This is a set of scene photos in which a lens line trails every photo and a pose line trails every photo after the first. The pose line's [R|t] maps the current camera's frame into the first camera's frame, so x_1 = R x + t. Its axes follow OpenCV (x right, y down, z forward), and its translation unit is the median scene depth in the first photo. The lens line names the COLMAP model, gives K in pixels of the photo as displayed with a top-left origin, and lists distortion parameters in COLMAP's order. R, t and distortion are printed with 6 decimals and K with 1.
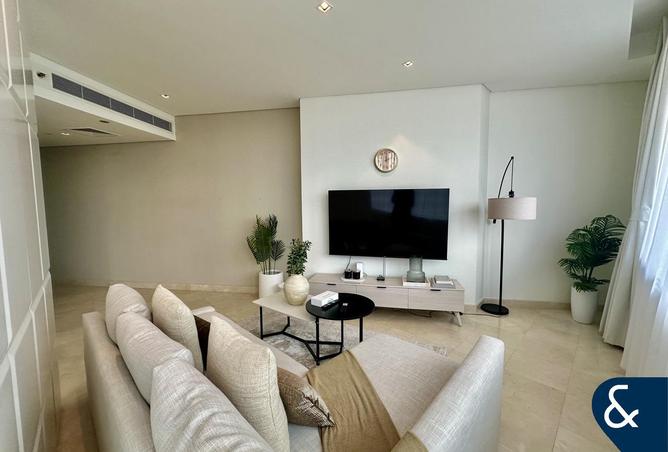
lens RADIAL K [[245.8, 0, 334.0], [0, 245.8, 226.0], [0, 0, 1]] dist [-0.000067, 0.000000]
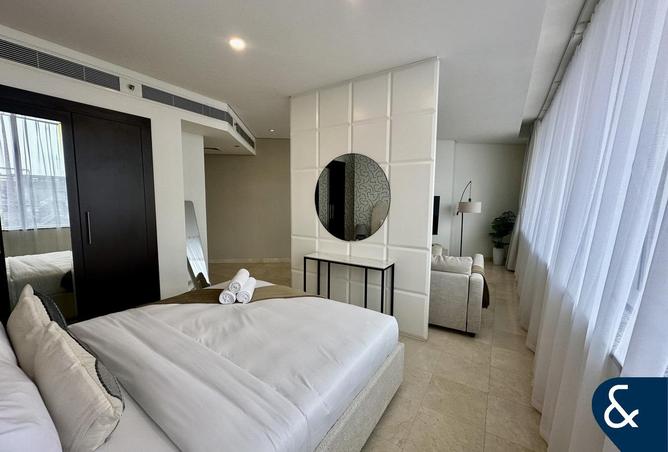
lens RADIAL K [[255.0, 0, 334.0], [0, 255.0, 226.0], [0, 0, 1]] dist [0.057540, -0.000014]
pose [[0.964669, -0.003738, 0.263437, -0.836739], [-0.002091, 0.999759, 0.021844, 0.034761], [-0.263455, -0.021623, 0.964429, -0.693371]]
